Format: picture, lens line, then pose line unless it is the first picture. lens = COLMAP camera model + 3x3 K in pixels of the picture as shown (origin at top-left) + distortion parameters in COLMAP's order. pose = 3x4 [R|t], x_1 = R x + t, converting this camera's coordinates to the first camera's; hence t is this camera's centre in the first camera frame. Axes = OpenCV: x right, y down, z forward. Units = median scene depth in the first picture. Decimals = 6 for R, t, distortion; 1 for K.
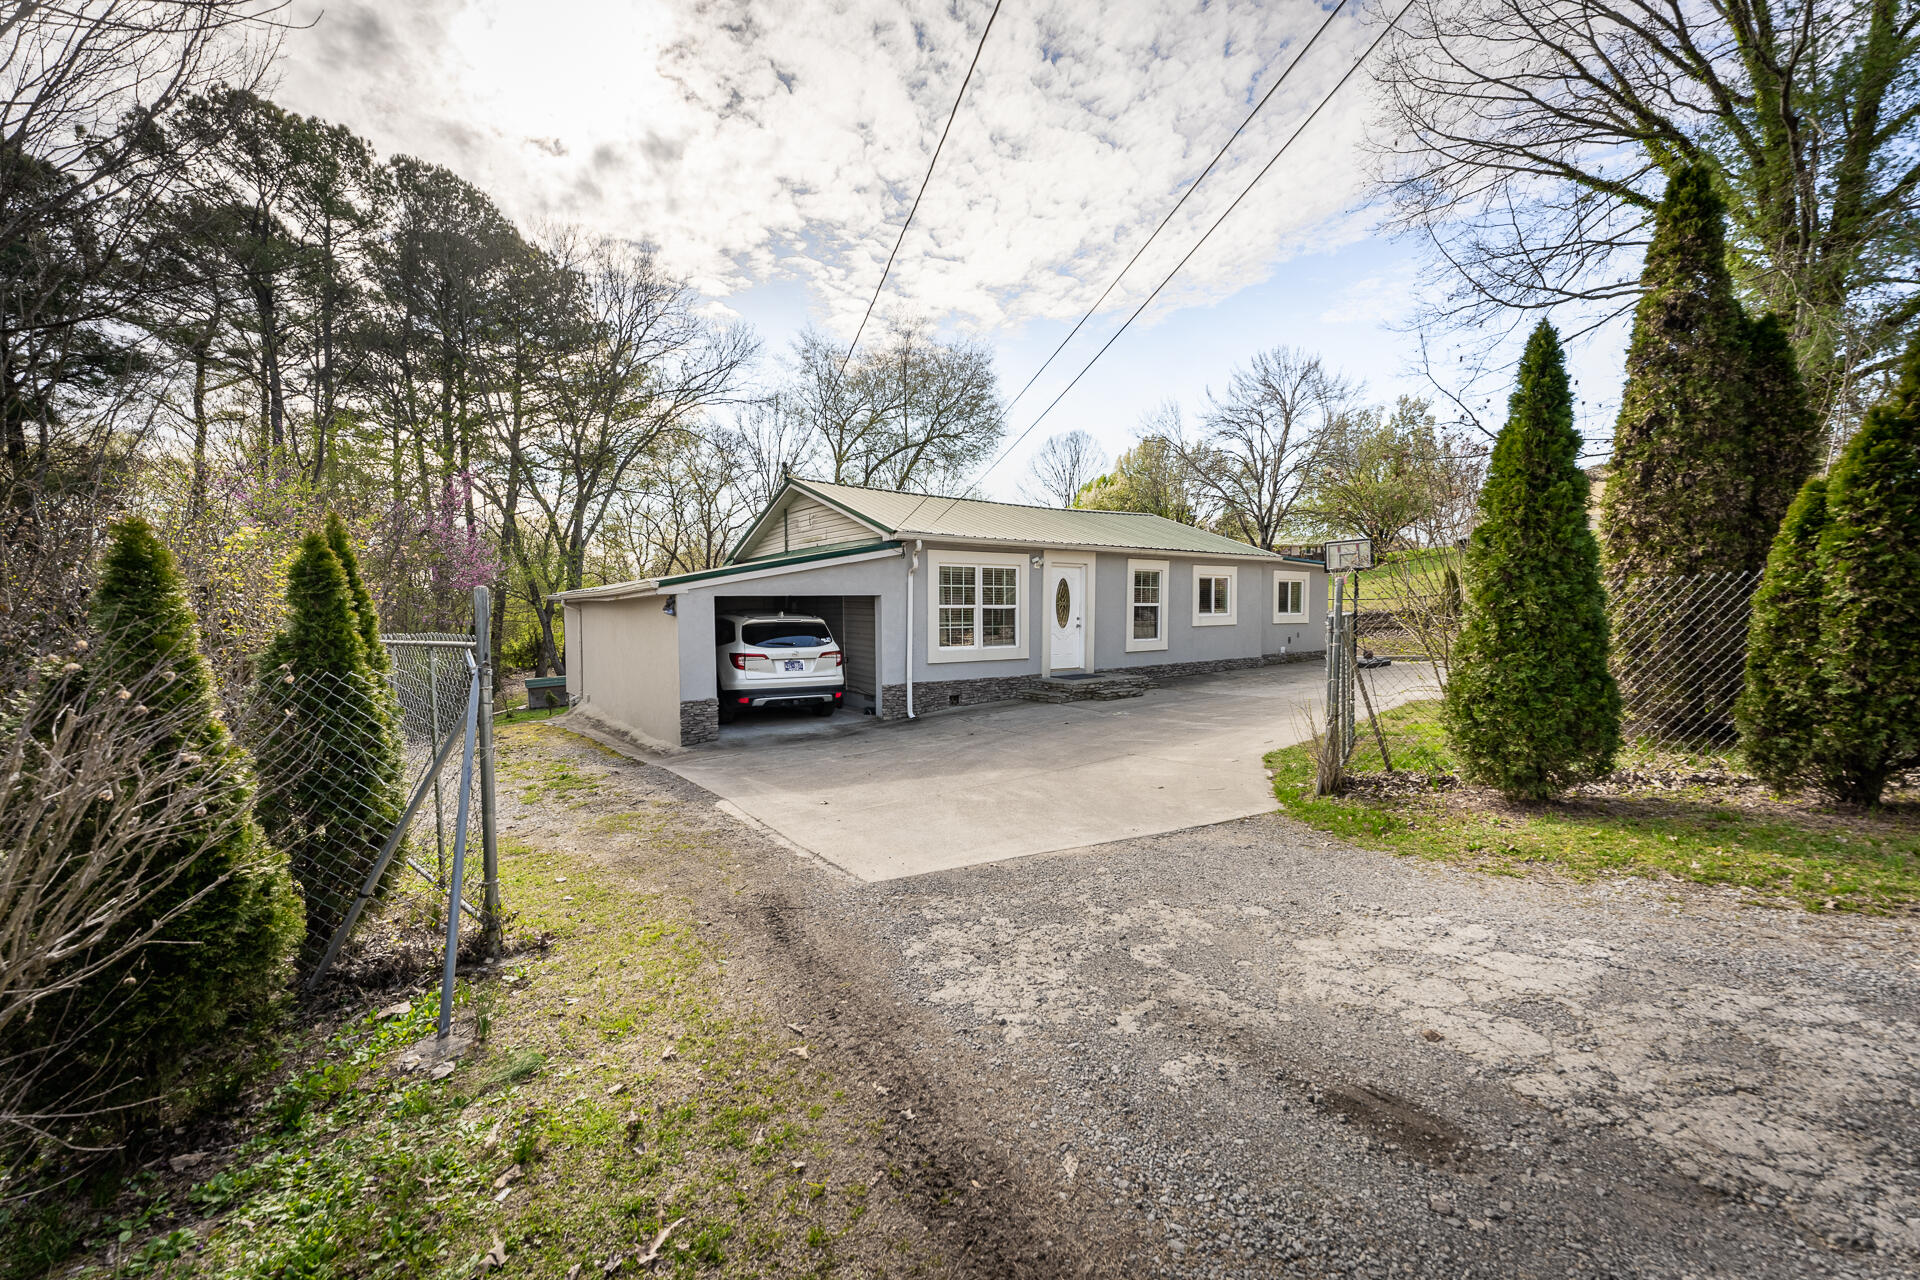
lens RADIAL K [[774.8, 0, 956.5], [0, 774.8, 637.8], [0, 0, 1]] dist [-0.022496, 0.000037]
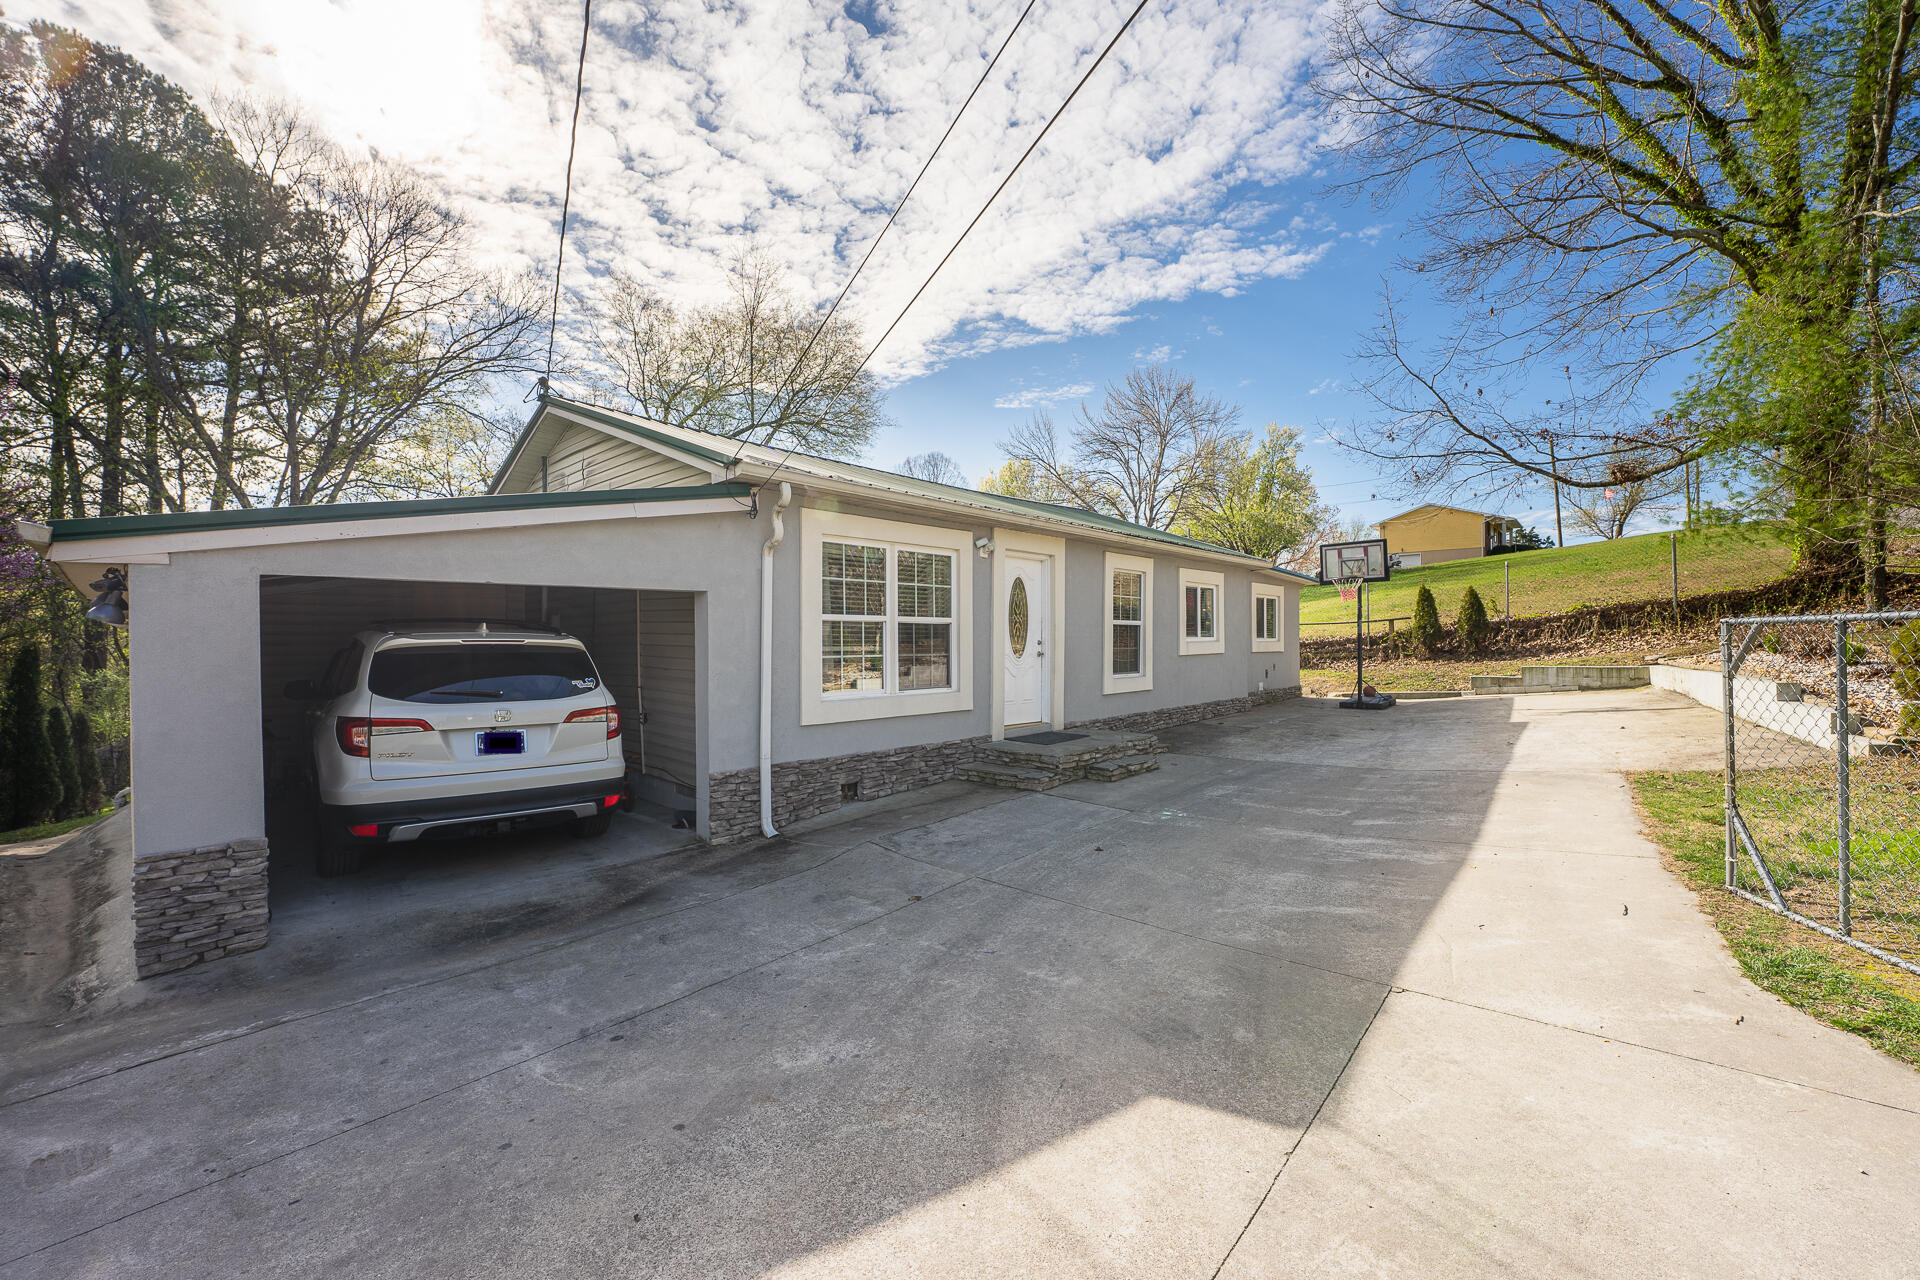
lens RADIAL K [[774.8, 0, 966.7], [0, 774.8, 641.9], [0, 0, 1]] dist [-0.022496, 0.000037]
pose [[0.978049, 0.000350, 0.208372, -0.033996], [0.007572, 0.999278, -0.037219, -0.002936], [-0.208235, 0.037980, 0.977341, 0.435697]]
